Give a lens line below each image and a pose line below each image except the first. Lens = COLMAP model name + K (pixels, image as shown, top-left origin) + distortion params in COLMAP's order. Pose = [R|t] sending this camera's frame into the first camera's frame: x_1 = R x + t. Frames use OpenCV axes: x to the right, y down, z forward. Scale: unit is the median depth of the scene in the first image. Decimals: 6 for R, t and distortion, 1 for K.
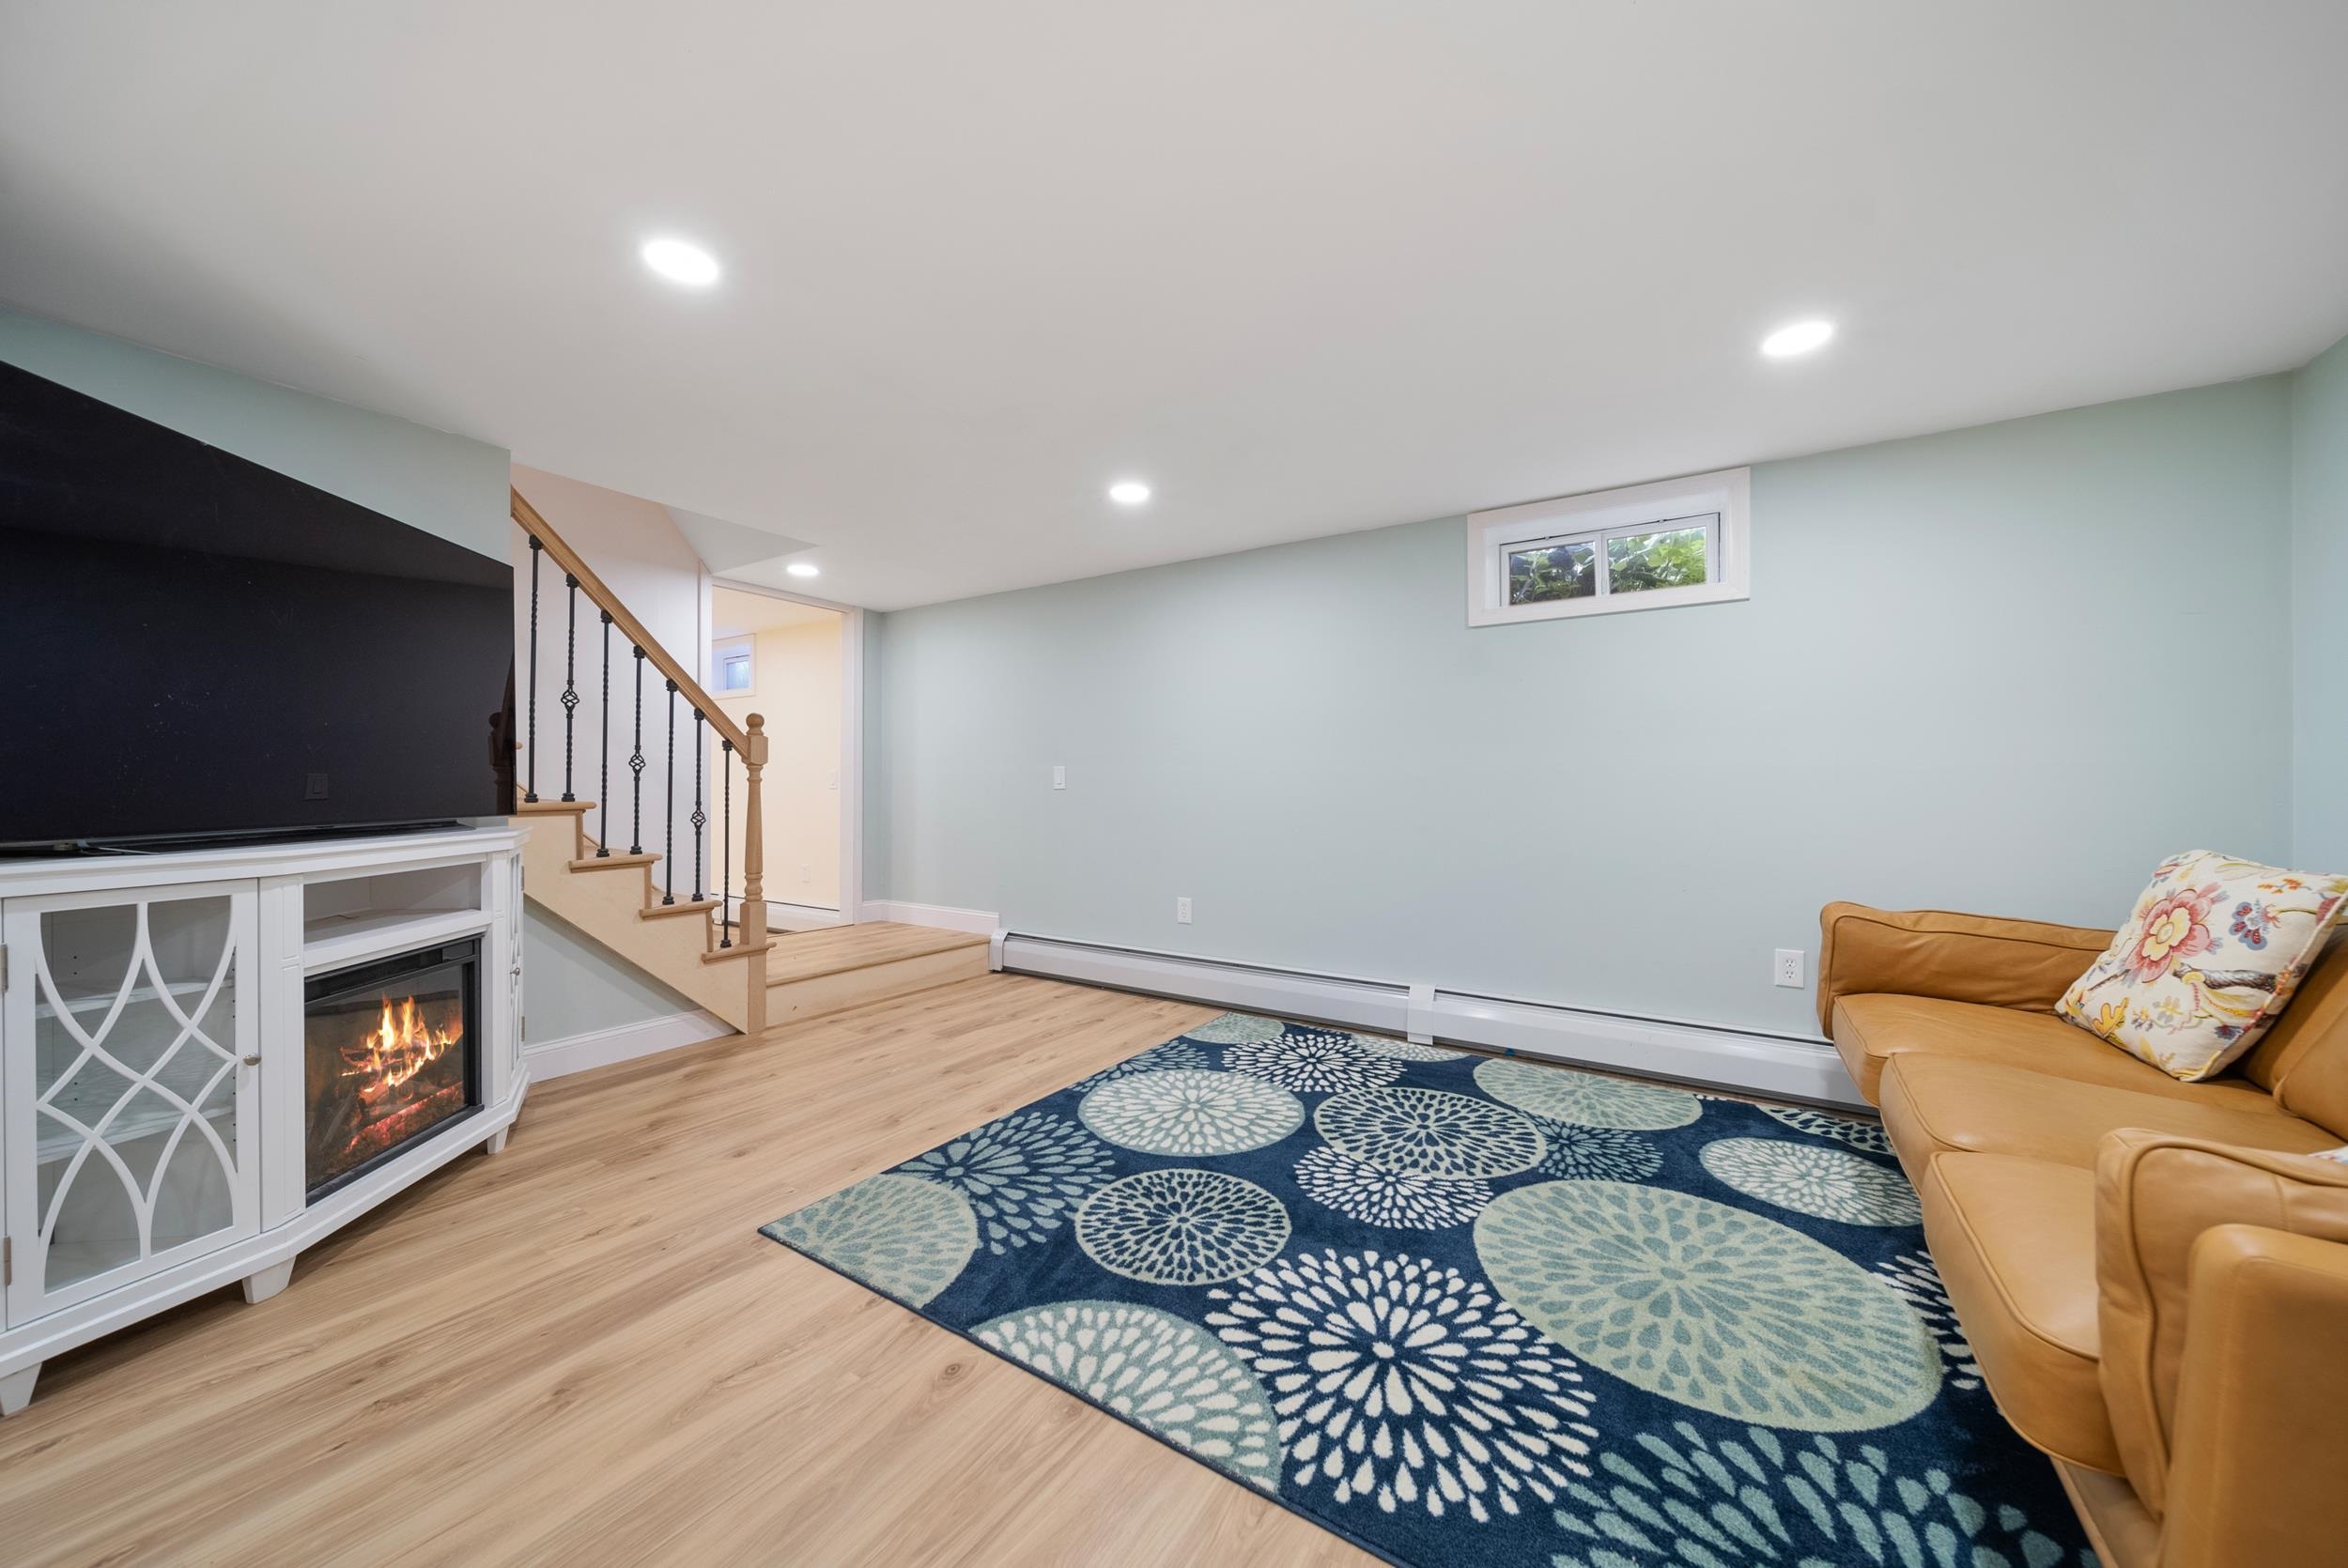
lens RADIAL K [[832.9, 0, 1170.0], [0, 832.9, 791.4], [0, 0, 1]] dist [-0.000637, 0.000152]
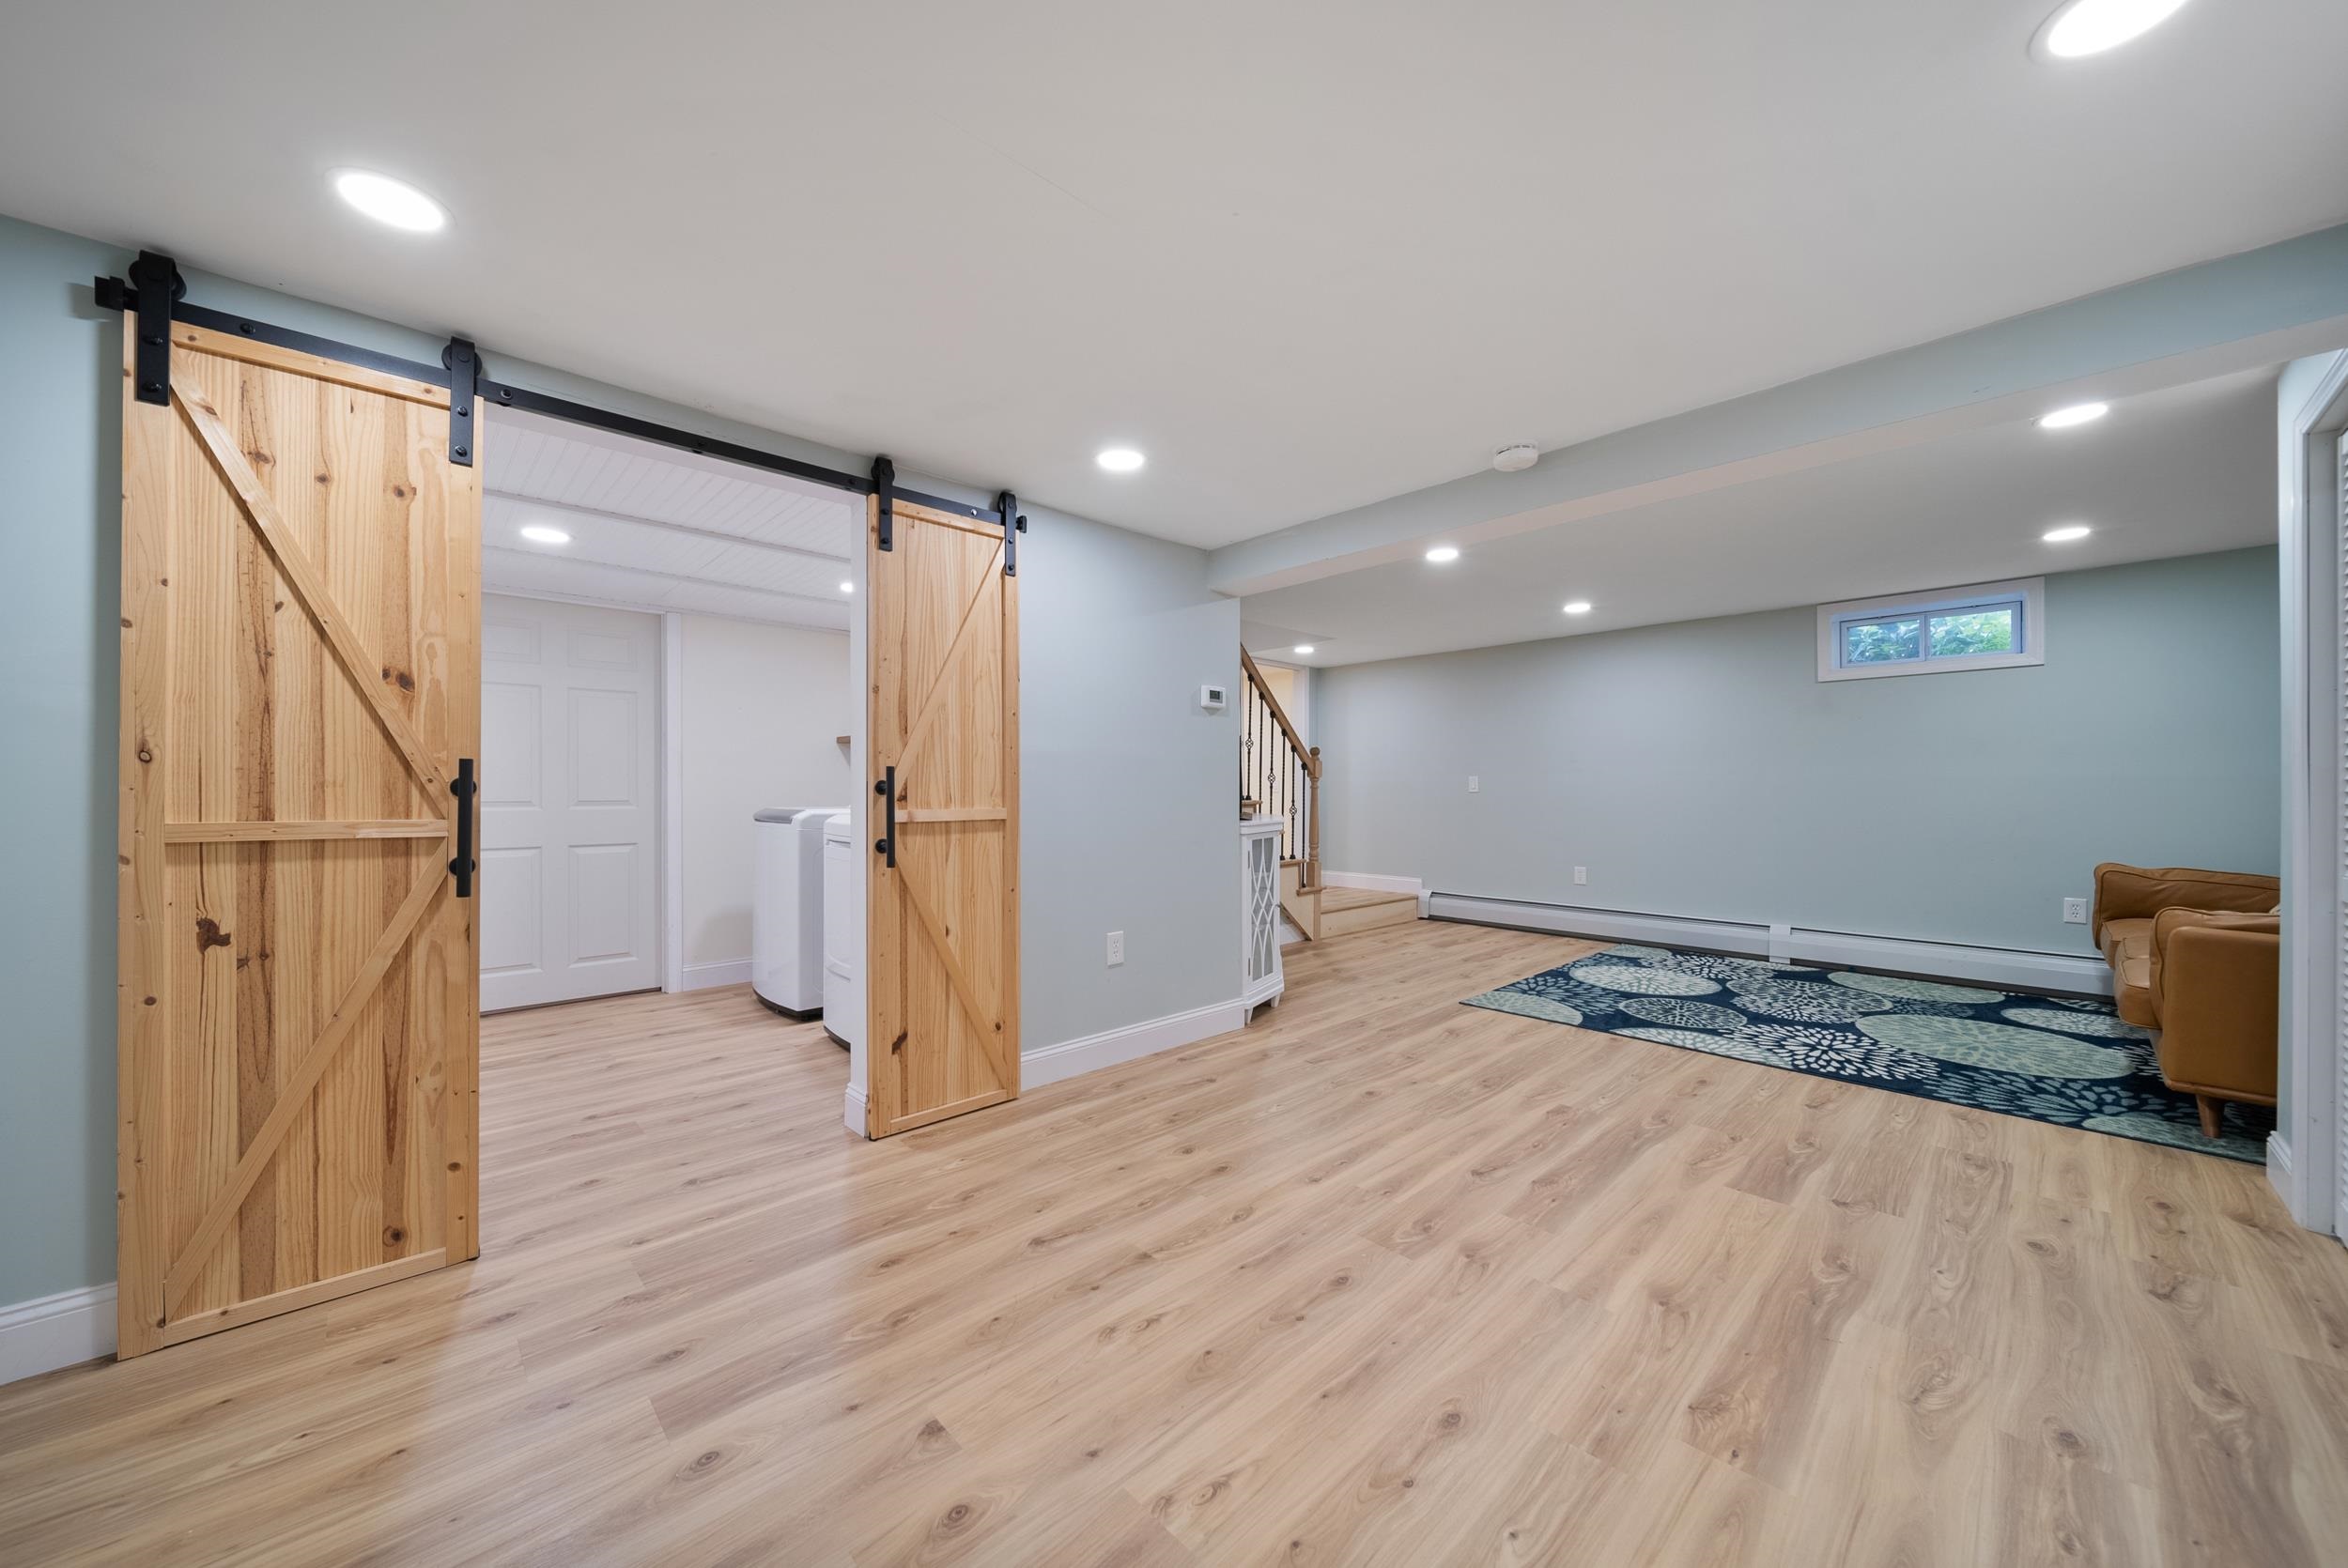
lens RADIAL K [[832.9, 0, 1170.0], [0, 832.9, 791.4], [0, 0, 1]] dist [-0.000637, 0.000152]
pose [[0.972351, -0.001344, -0.233519, -0.498630], [0.000726, 0.999996, -0.002729, -0.001097], [0.233522, 0.002484, 0.972348, -0.850797]]
